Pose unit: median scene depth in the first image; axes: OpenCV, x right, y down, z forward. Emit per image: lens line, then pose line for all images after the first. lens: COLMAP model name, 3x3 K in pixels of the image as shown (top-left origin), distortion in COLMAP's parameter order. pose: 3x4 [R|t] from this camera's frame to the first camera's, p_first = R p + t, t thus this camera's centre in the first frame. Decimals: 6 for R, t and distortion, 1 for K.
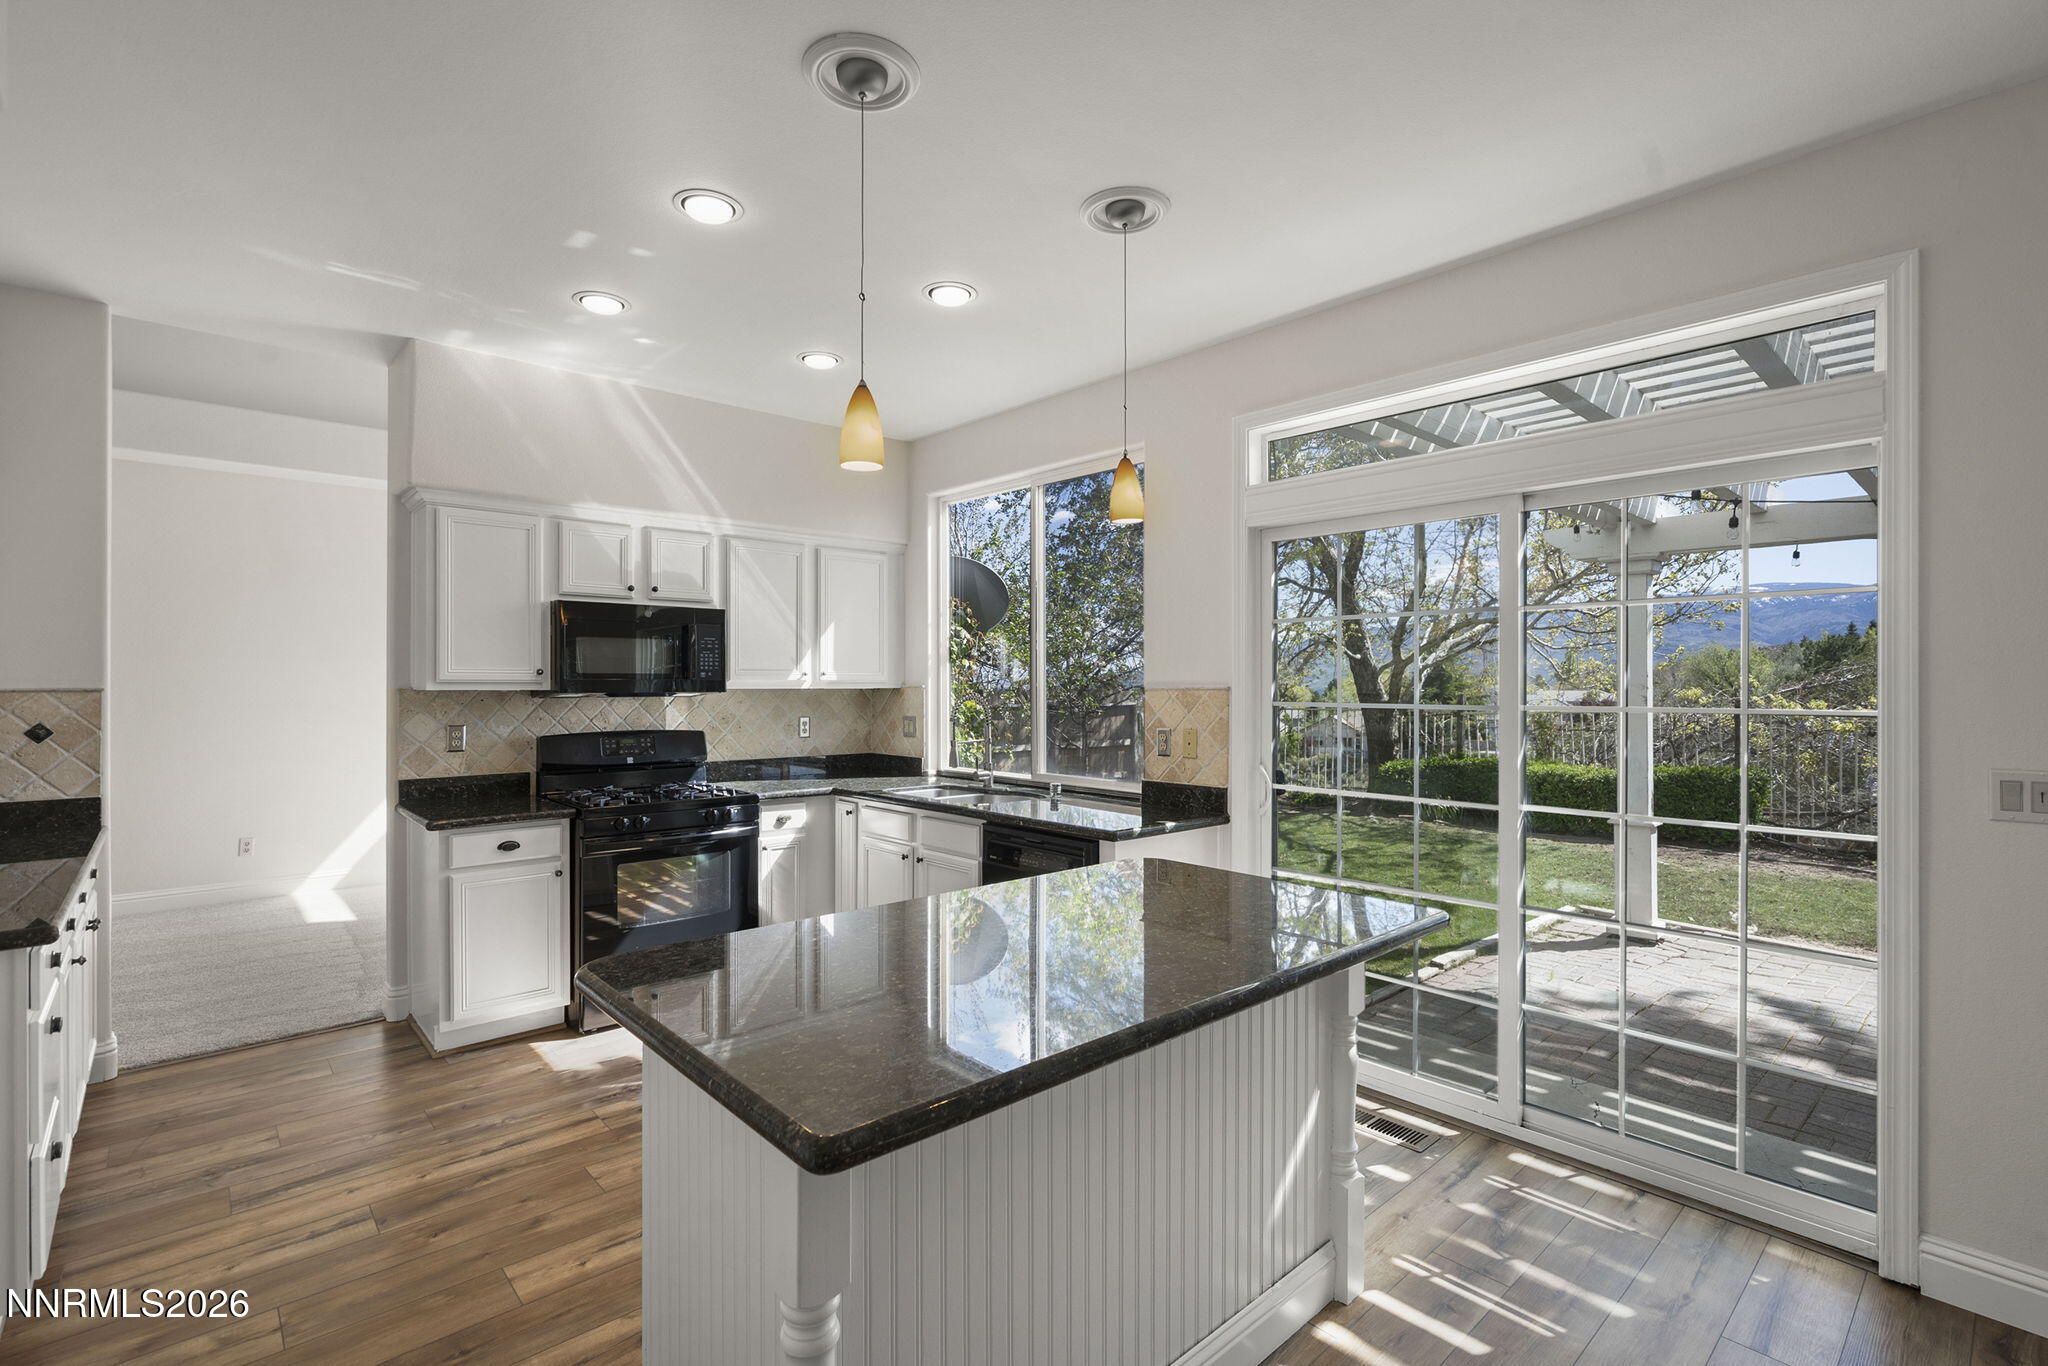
lens RADIAL K [[931.5, 0, 1022.7], [0, 931.5, 686.0], [0, 0, 1]] dist [-0.002229, -0.000318]
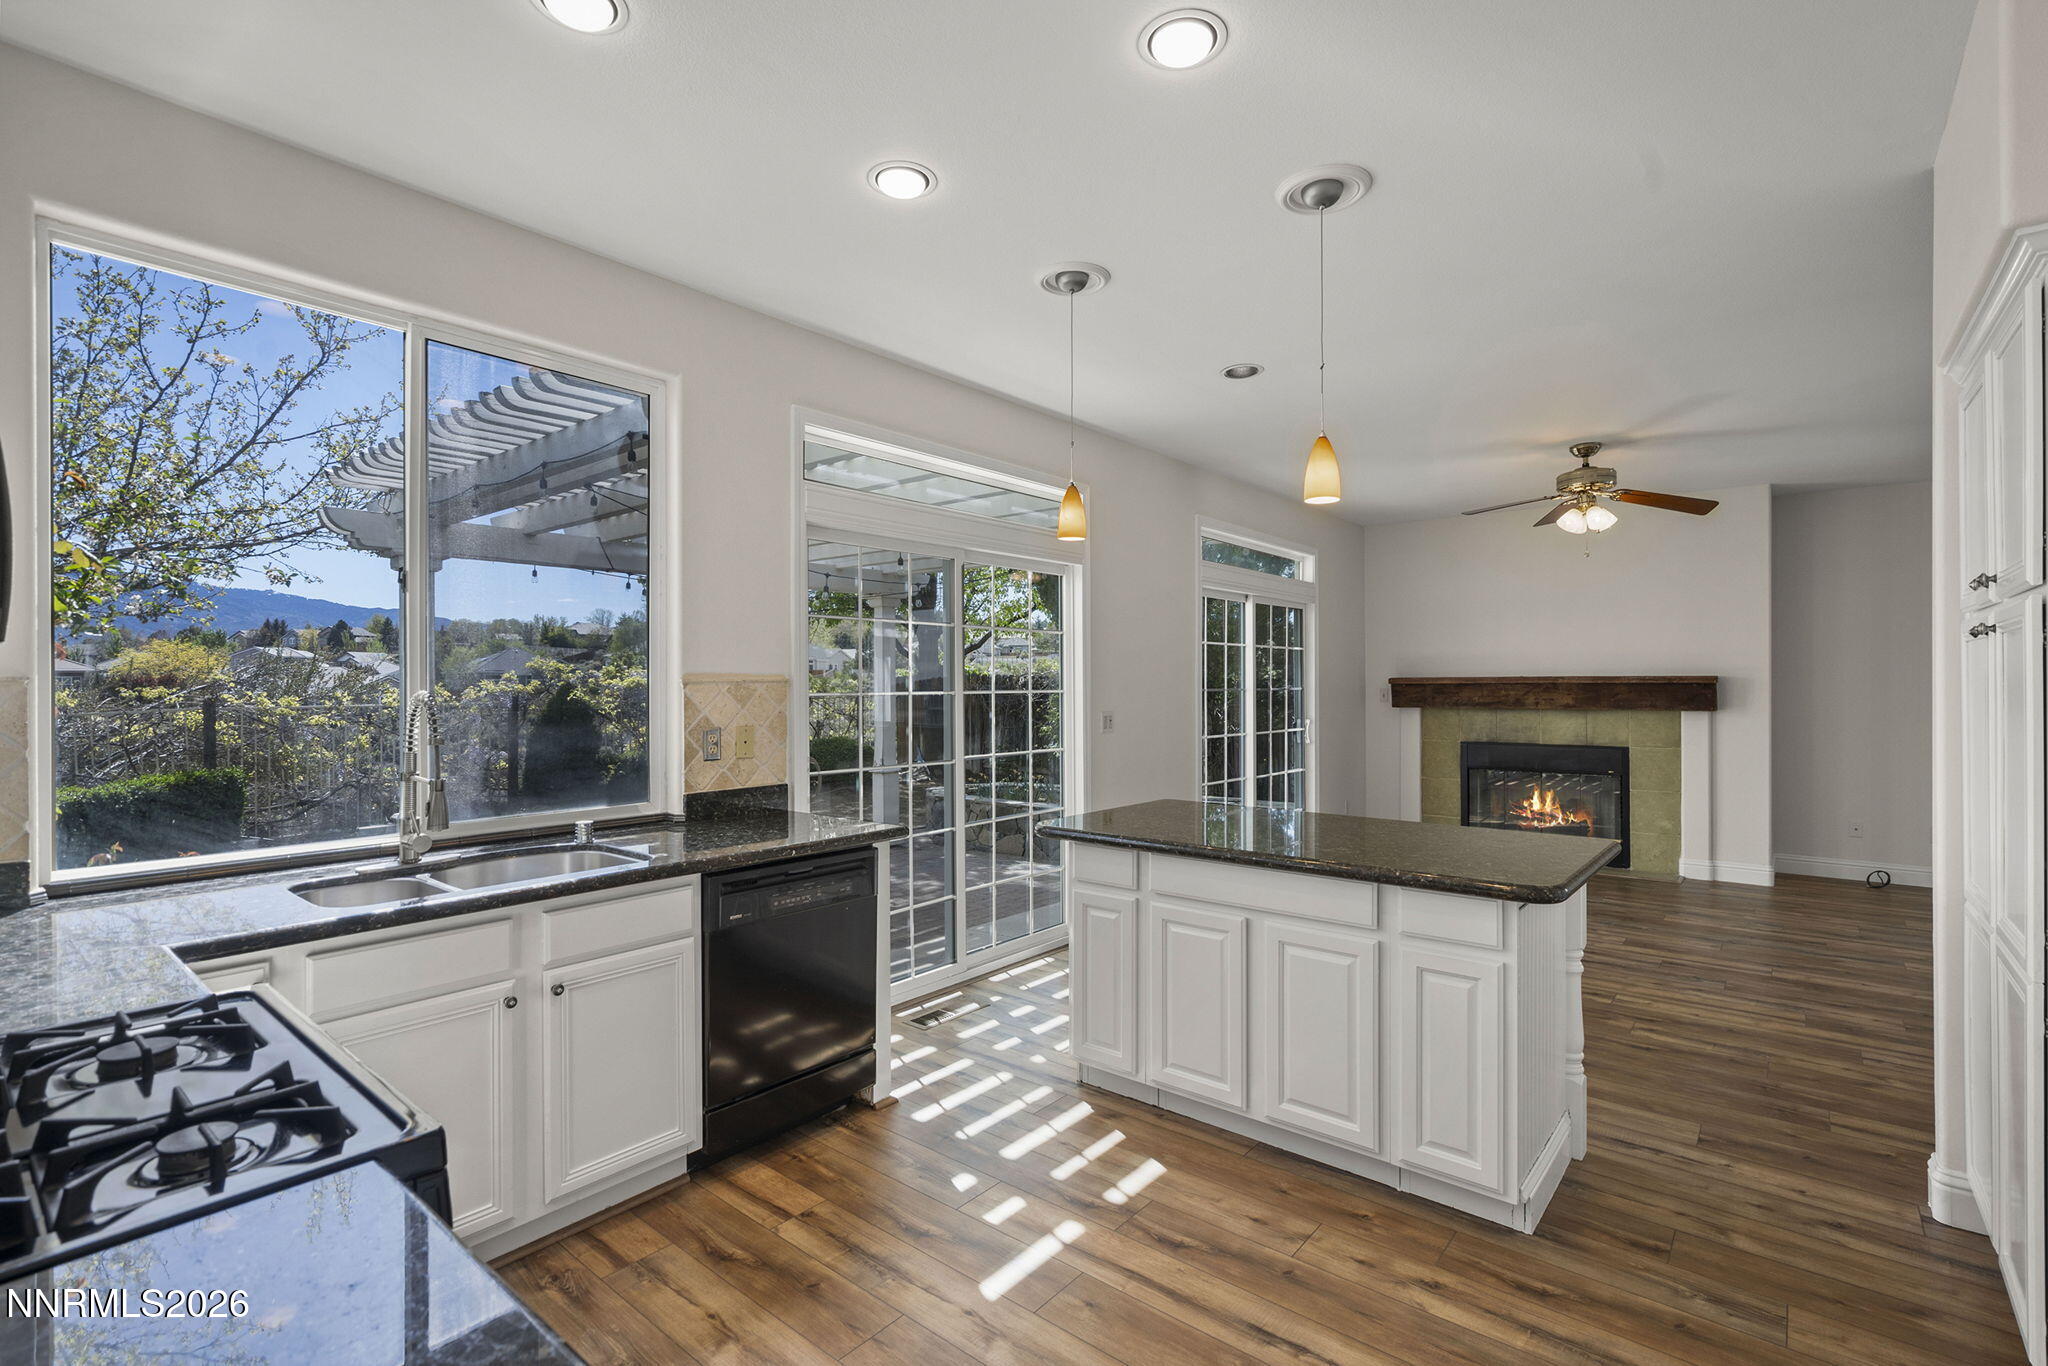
lens RADIAL K [[931.5, 0, 1012.5], [0, 931.5, 686.8], [0, 0, 1]] dist [-0.002229, -0.000318]
pose [[-0.129591, -0.006228, 0.991548, -0.657492], [0.003770, 0.999970, 0.006773, 0.002566], [-0.991560, 0.004616, -0.129563, 0.754843]]
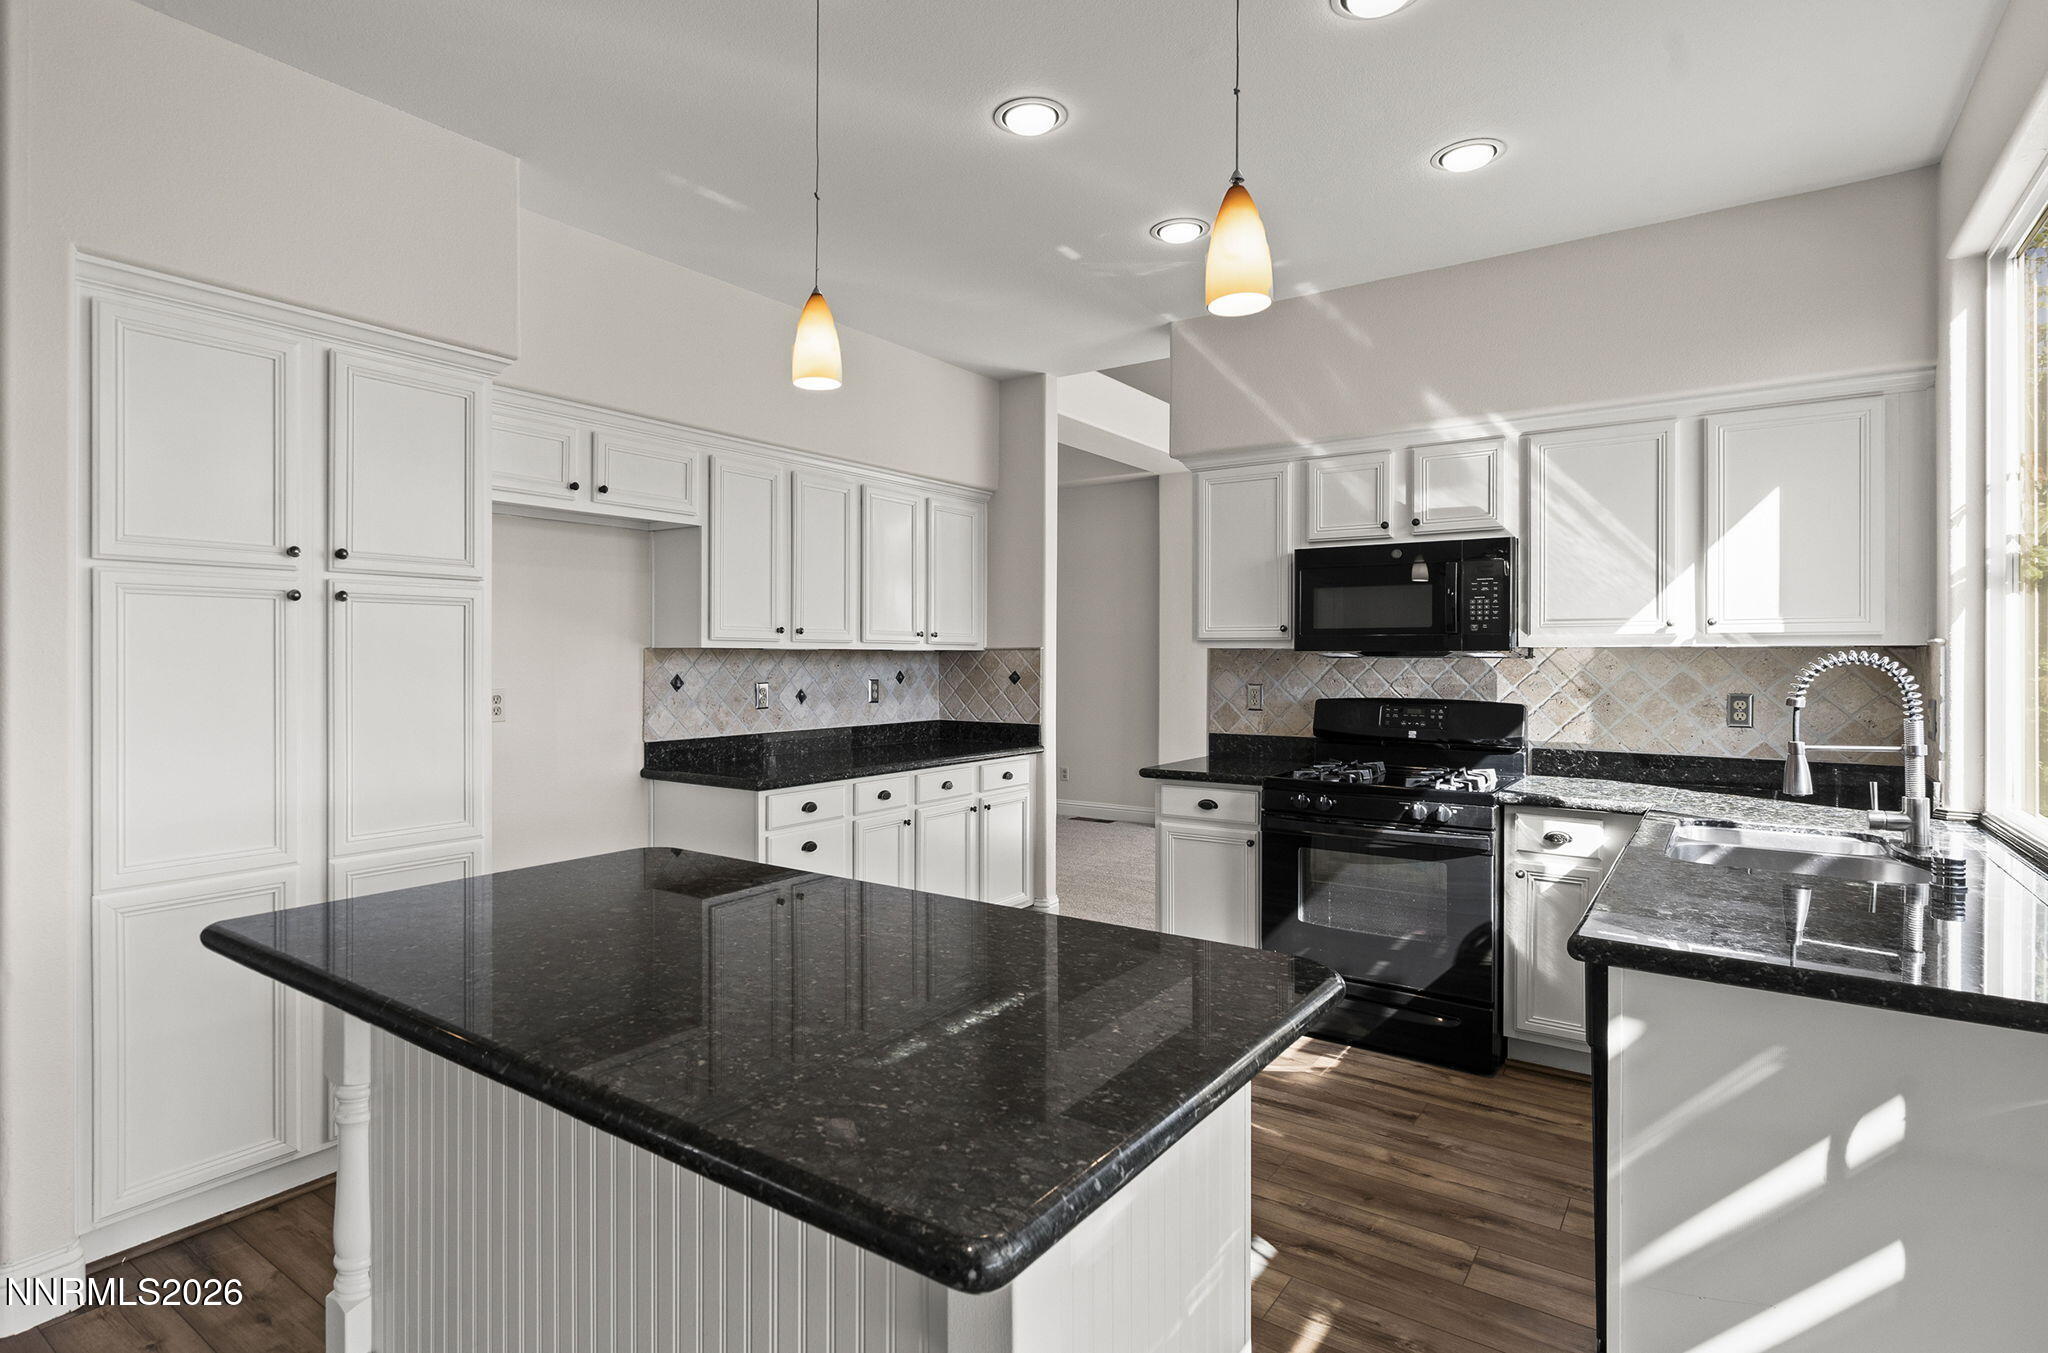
lens RADIAL K [[1045.2, 0, 1012.6], [0, 1045.2, 666.3], [0, 0, 1]] dist [0.004439, 0.000353]
pose [[0.234932, 0.007258, -0.971985, 0.405120], [-0.006122, 0.999963, 0.005988, 0.017119], [0.971993, 0.004543, 0.234968, 0.456881]]
